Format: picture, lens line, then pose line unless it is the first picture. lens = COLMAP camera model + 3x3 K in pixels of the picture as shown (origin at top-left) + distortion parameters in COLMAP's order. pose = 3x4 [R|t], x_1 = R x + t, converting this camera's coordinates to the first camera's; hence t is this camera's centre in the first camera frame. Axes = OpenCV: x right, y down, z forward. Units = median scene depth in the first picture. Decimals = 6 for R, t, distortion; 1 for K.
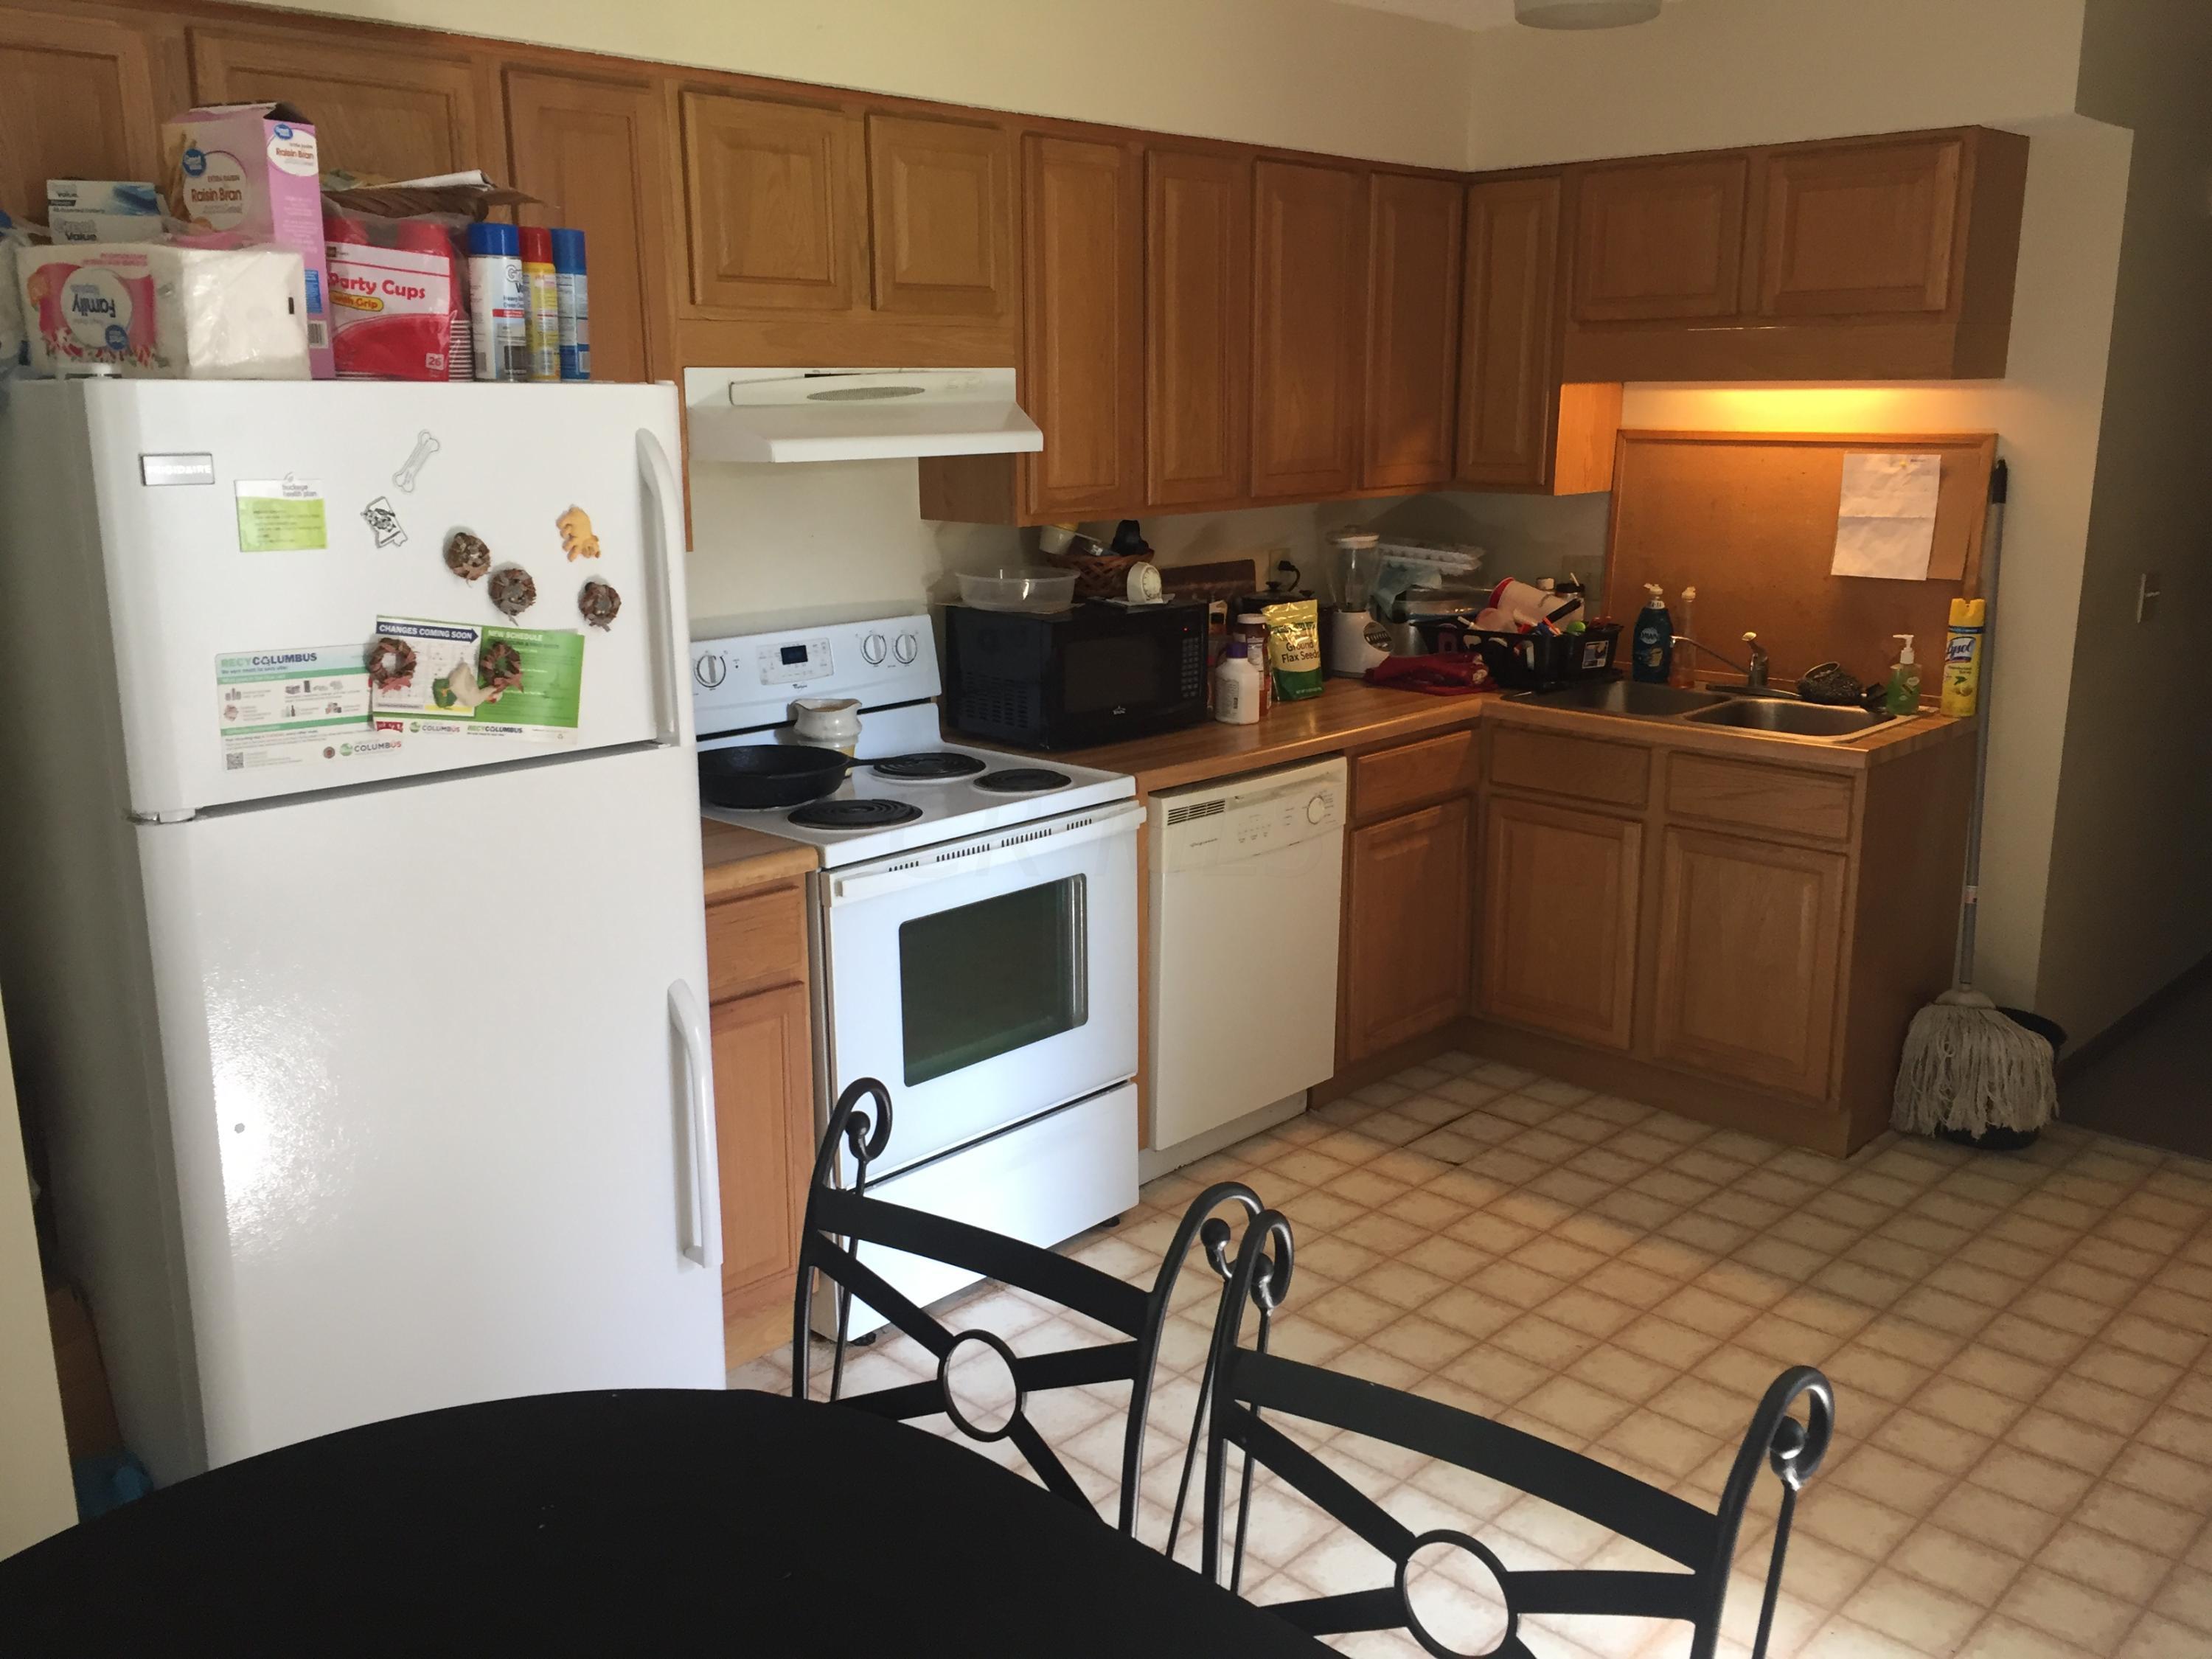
lens RADIAL K [[1914.3, 0, 1107.0], [0, 1914.3, 831.1], [0, 0, 1]] dist [0.072040, -0.054866]
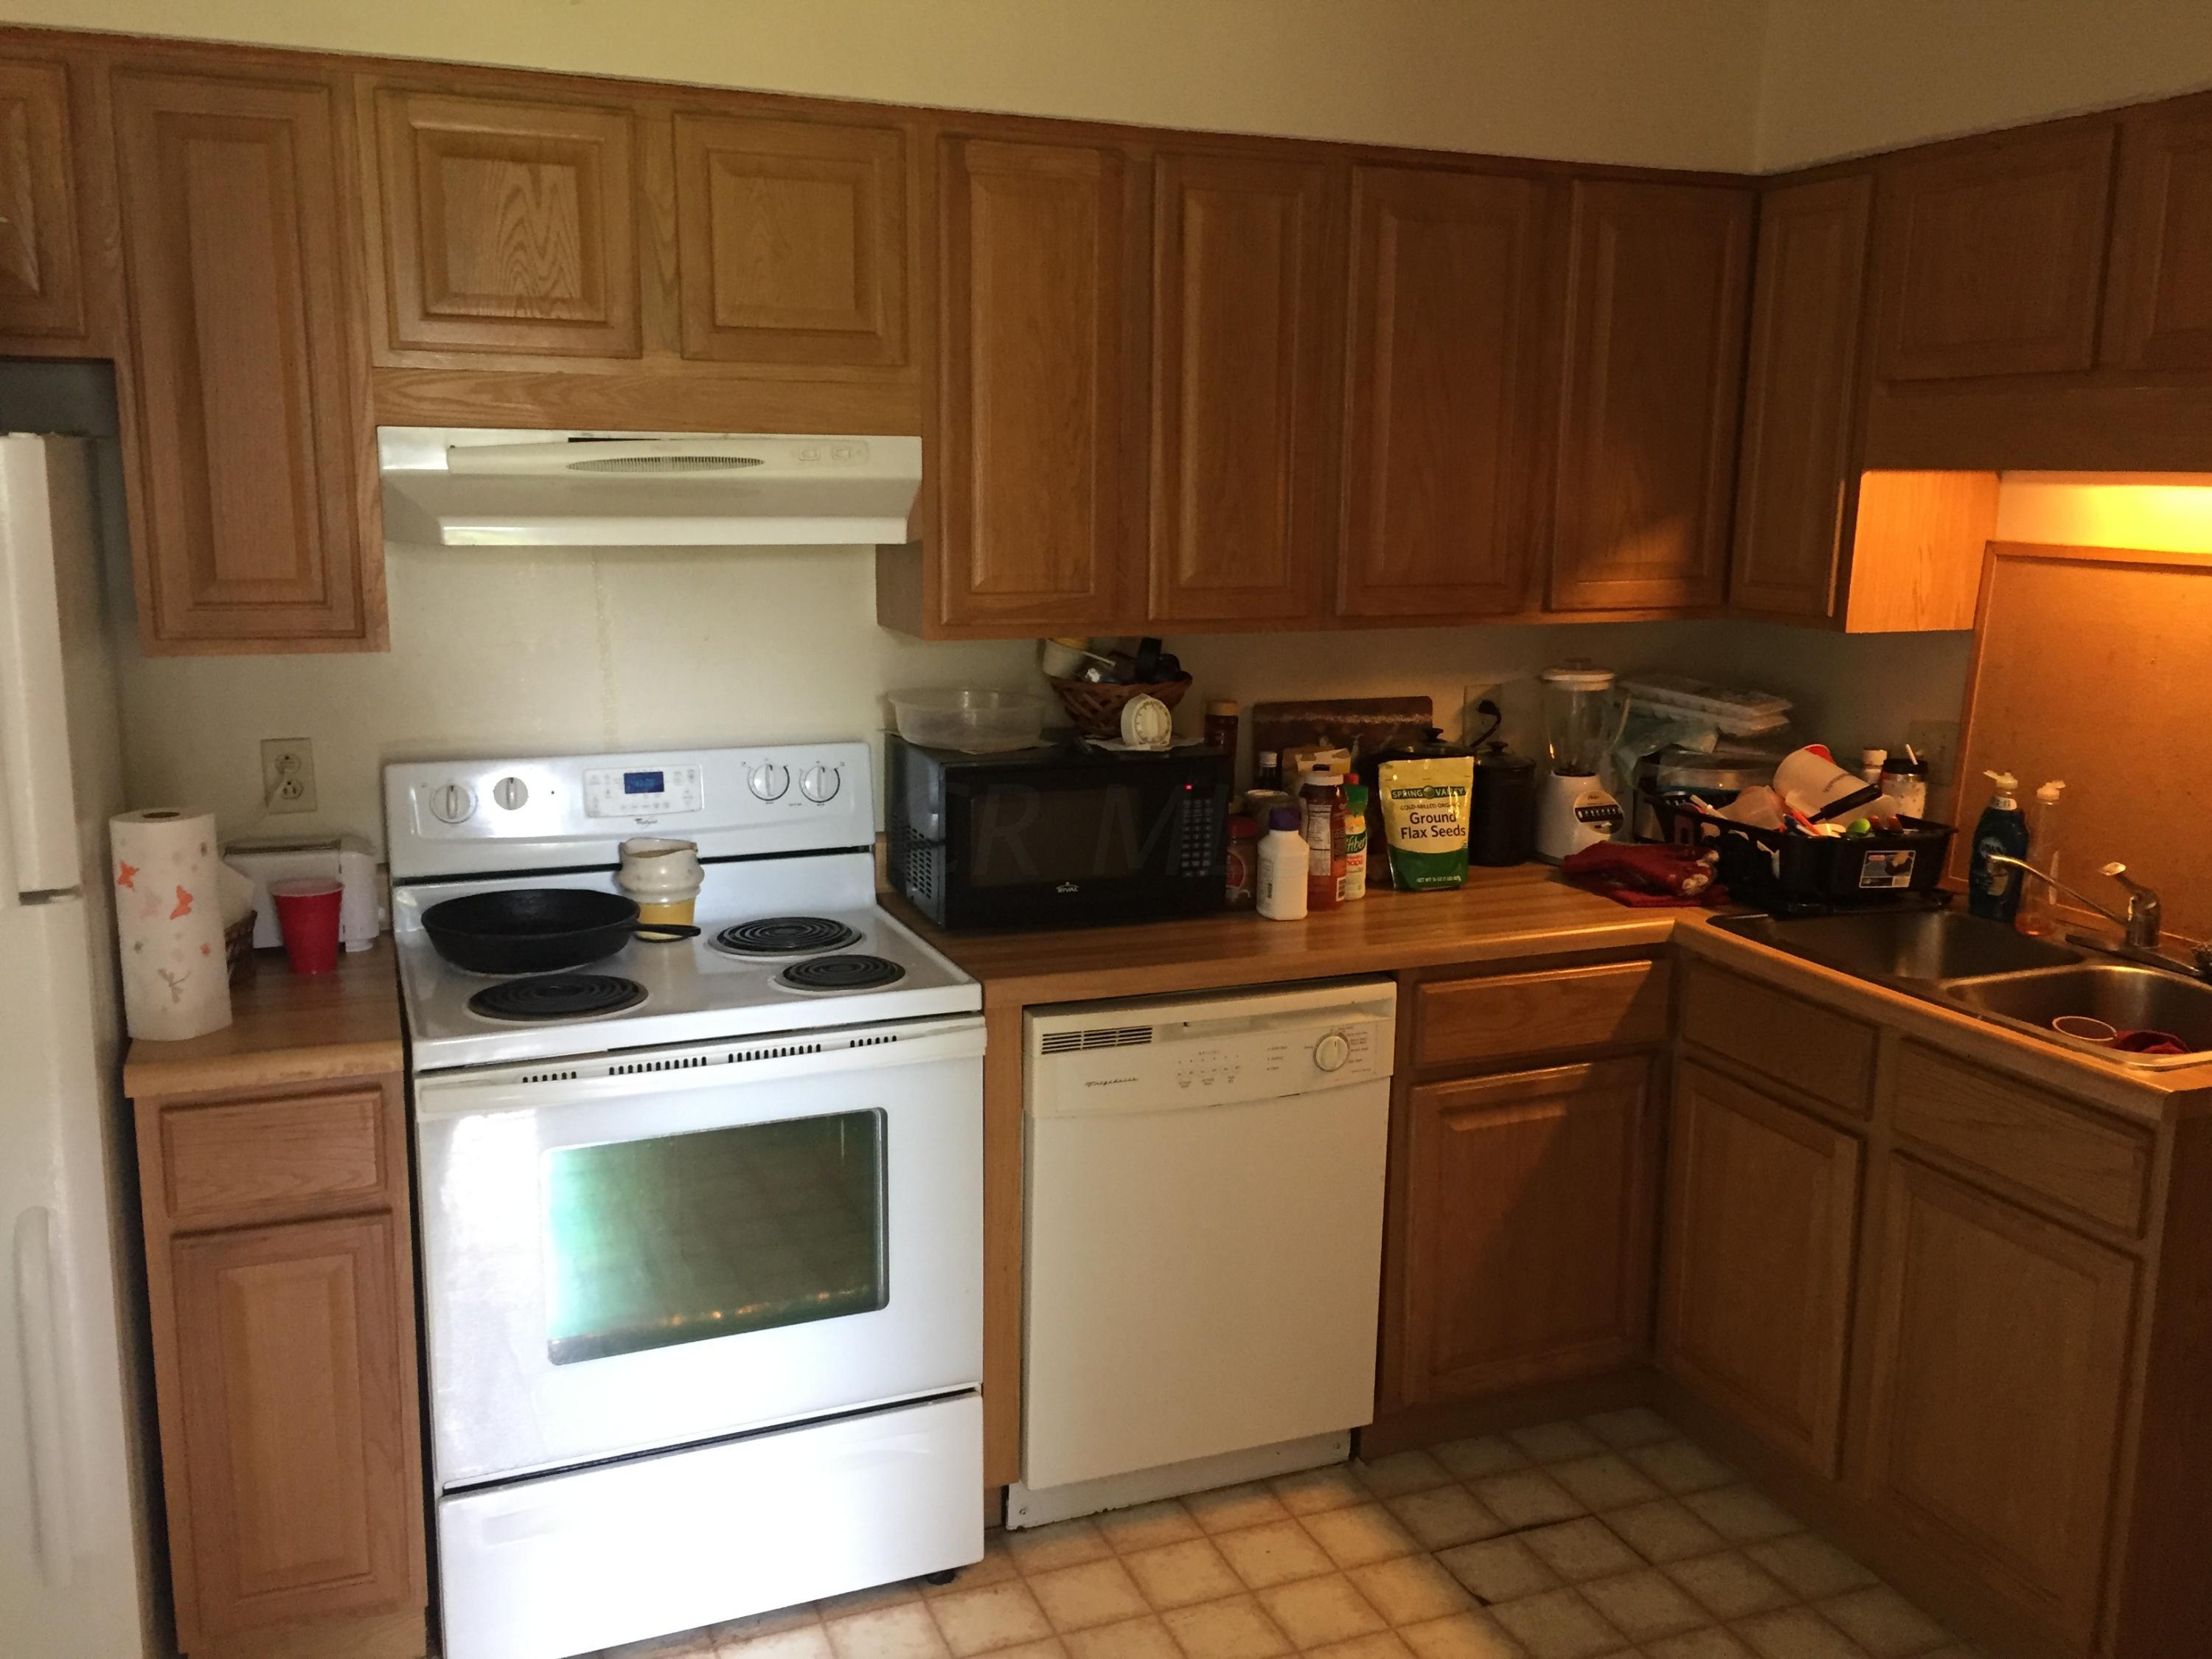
lens RADIAL K [[1914.3, 0, 1104.0], [0, 1914.3, 827.4], [0, 0, 1]] dist [0.072040, -0.054866]
pose [[0.909900, 0.091299, -0.404656, 0.331427], [-0.109685, 0.993713, -0.022434, -0.073013], [0.400064, 0.064797, 0.914194, 0.321491]]
